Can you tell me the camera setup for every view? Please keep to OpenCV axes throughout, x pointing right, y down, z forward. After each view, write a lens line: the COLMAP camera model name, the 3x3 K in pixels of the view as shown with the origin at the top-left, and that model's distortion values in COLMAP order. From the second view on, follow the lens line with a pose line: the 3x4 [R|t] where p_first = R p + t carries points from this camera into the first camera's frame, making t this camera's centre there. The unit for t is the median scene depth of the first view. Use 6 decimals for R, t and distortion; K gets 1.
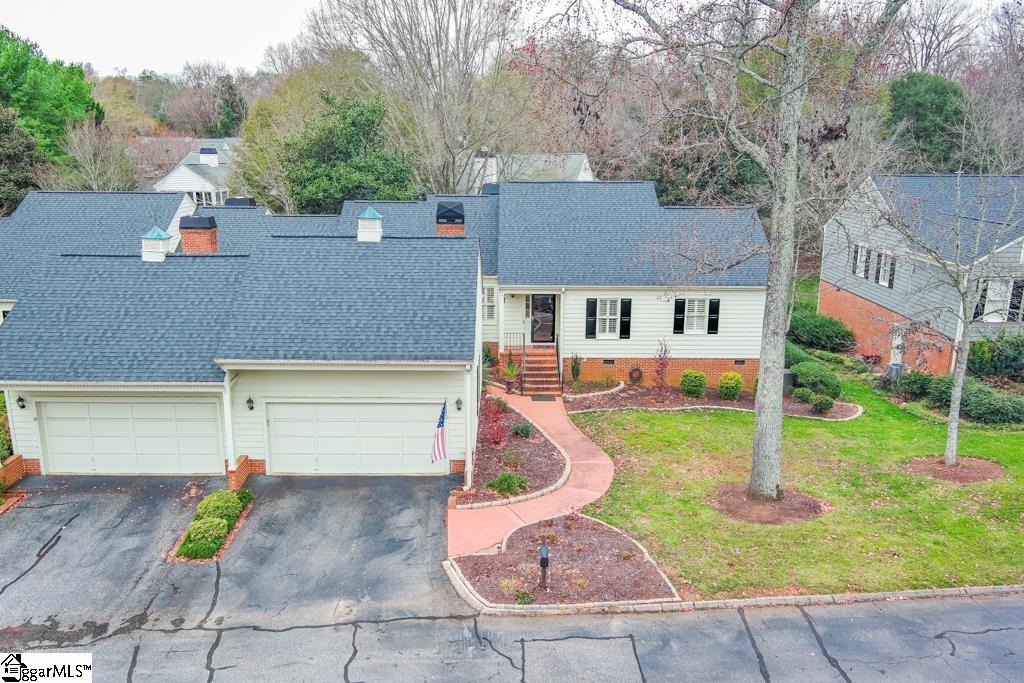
lens RADIAL K [[807.8, 0, 524.9], [0, 807.8, 343.8], [0, 0, 1]] dist [0.005328, -0.002253]
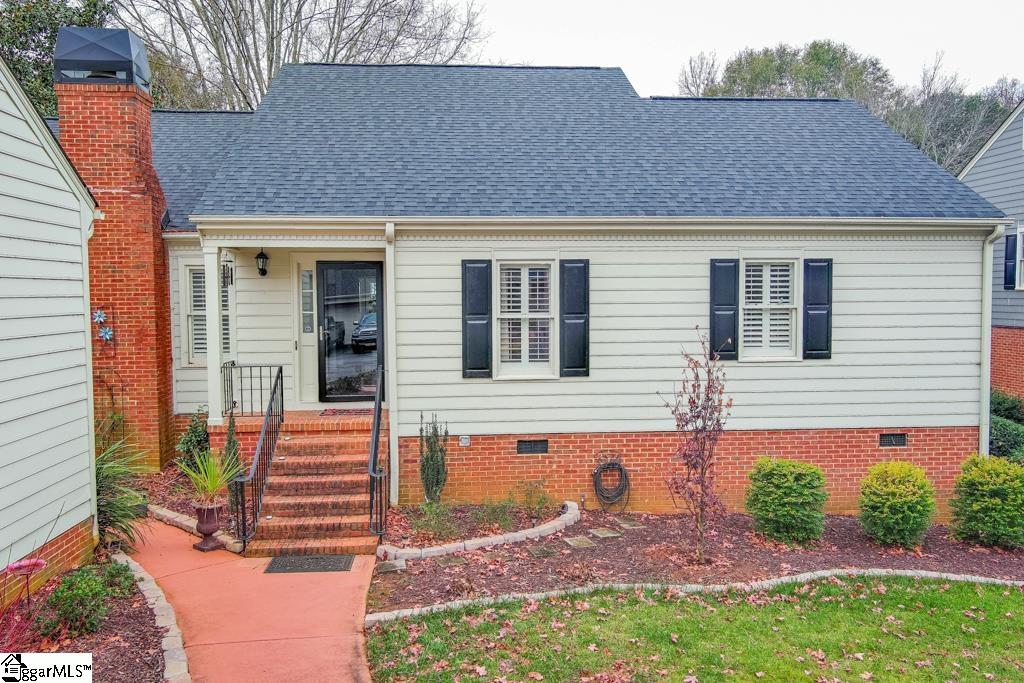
lens RADIAL K [[807.8, 0, 524.9], [0, 807.8, 343.8], [0, 0, 1]] dist [0.005328, -0.002253]
pose [[0.997588, -0.016640, 0.067393, 0.079084], [0.028932, 0.982171, -0.185752, 0.044217], [-0.063101, 0.187253, 0.980283, 0.659963]]
